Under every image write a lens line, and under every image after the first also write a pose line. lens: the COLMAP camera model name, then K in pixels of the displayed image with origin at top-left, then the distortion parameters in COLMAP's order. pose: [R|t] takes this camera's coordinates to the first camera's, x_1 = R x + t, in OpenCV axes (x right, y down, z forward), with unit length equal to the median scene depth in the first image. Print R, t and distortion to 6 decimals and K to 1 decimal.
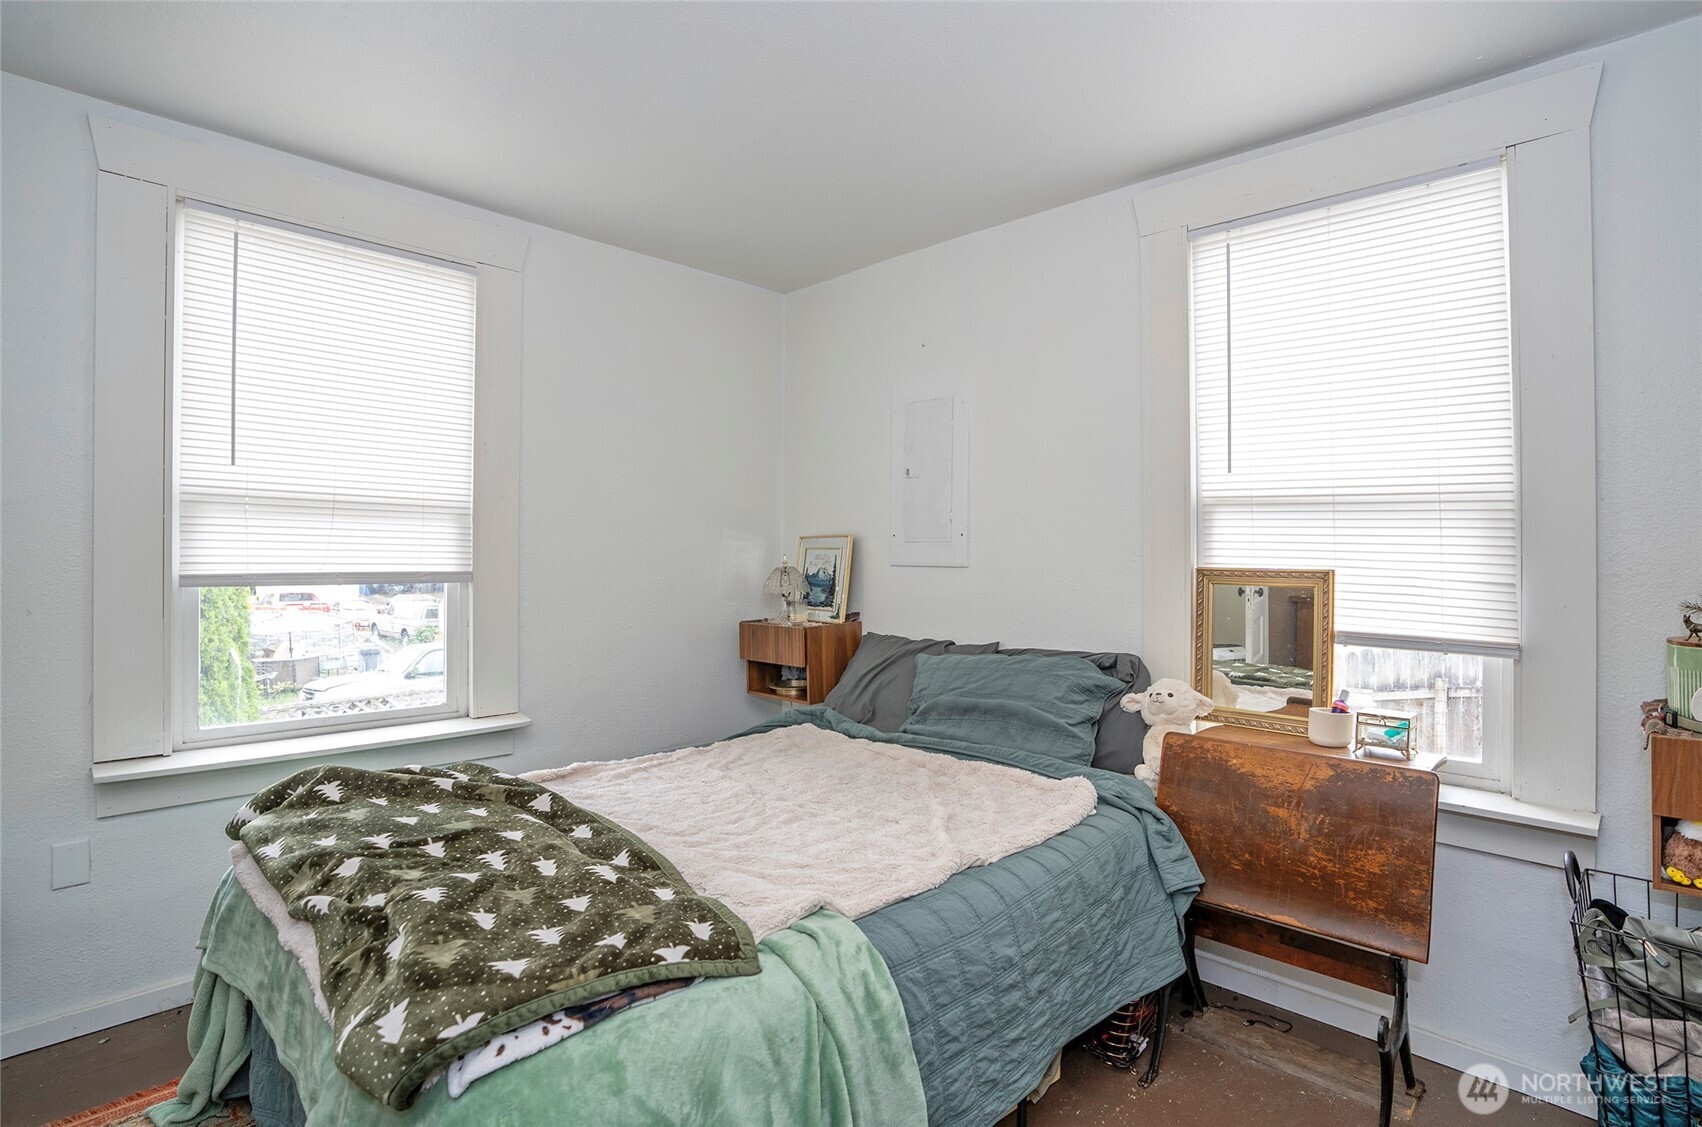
lens RADIAL K [[801.7, 0, 889.6], [0, 801.7, 557.6], [0, 0, 1]] dist [-0.035735, 0.000835]
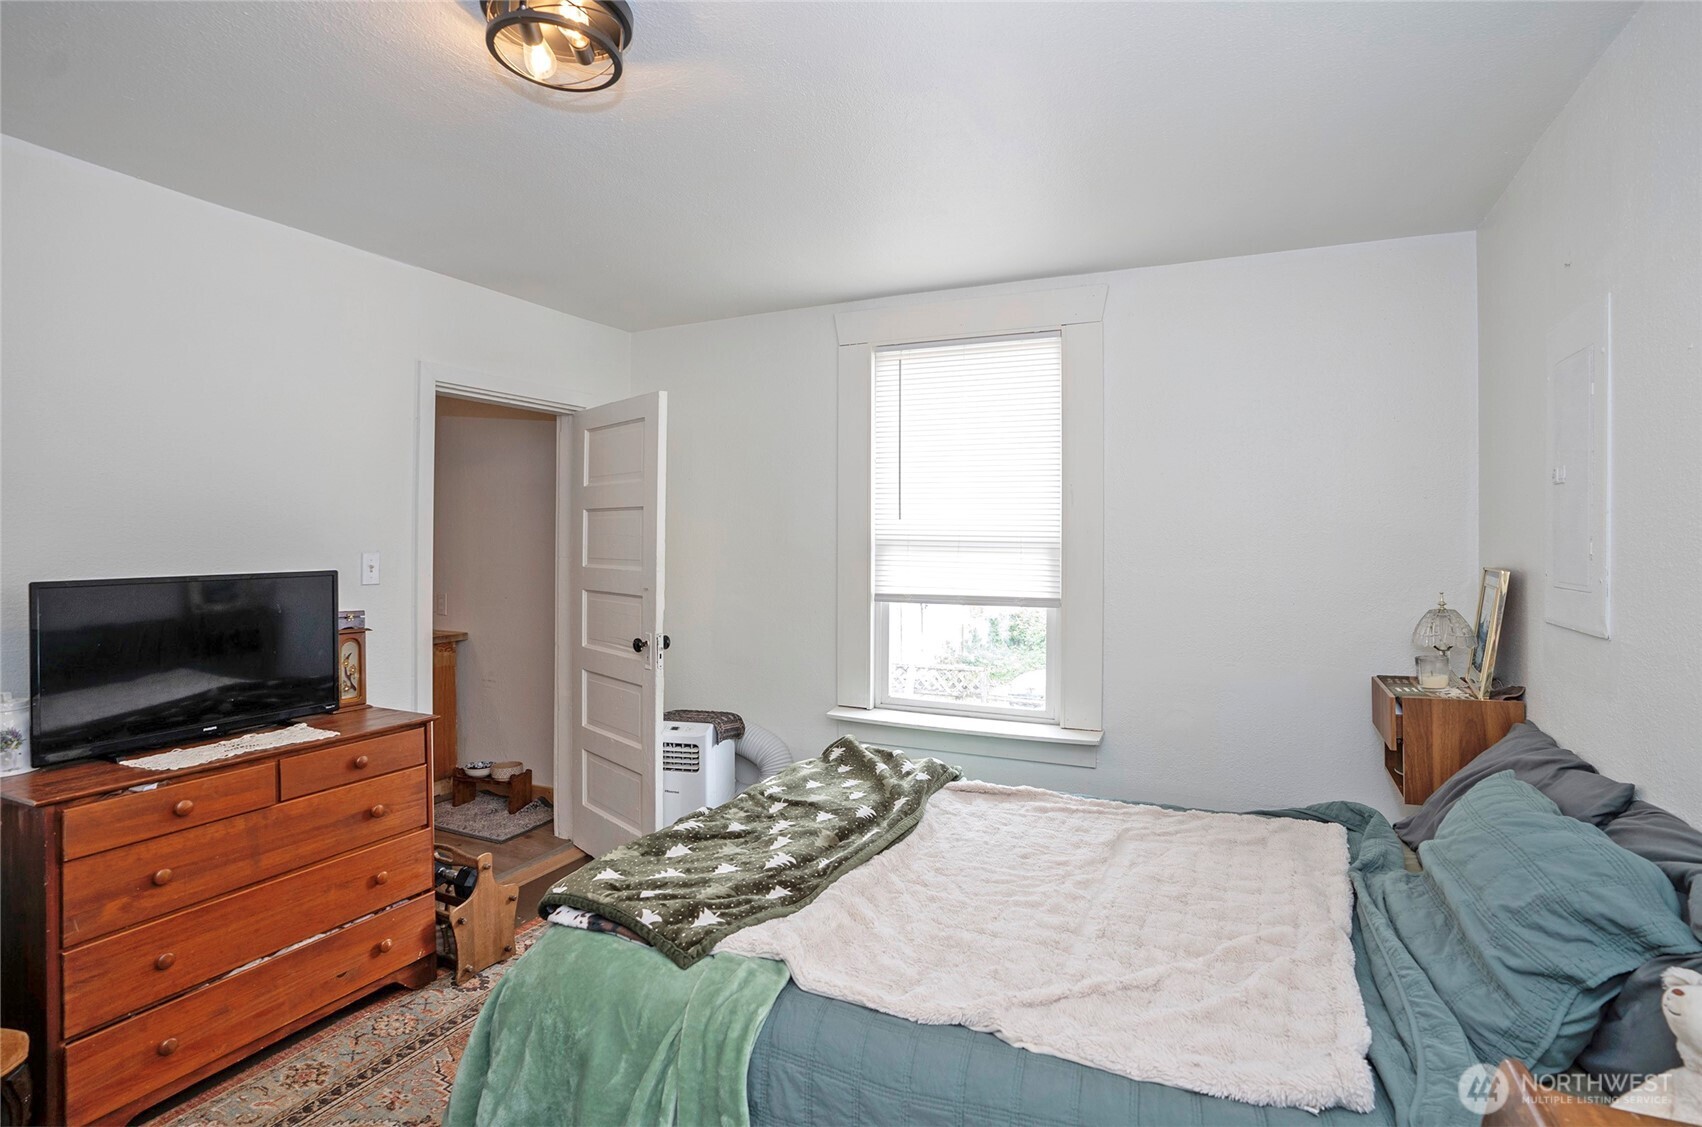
lens RADIAL K [[801.7, 0, 889.6], [0, 801.7, 557.6], [0, 0, 1]] dist [-0.035735, 0.000835]
pose [[0.369788, 0.013479, -0.929018, 0.555853], [-0.007561, 0.999905, 0.011498, -0.065577], [0.929085, 0.002773, 0.369855, 0.434970]]
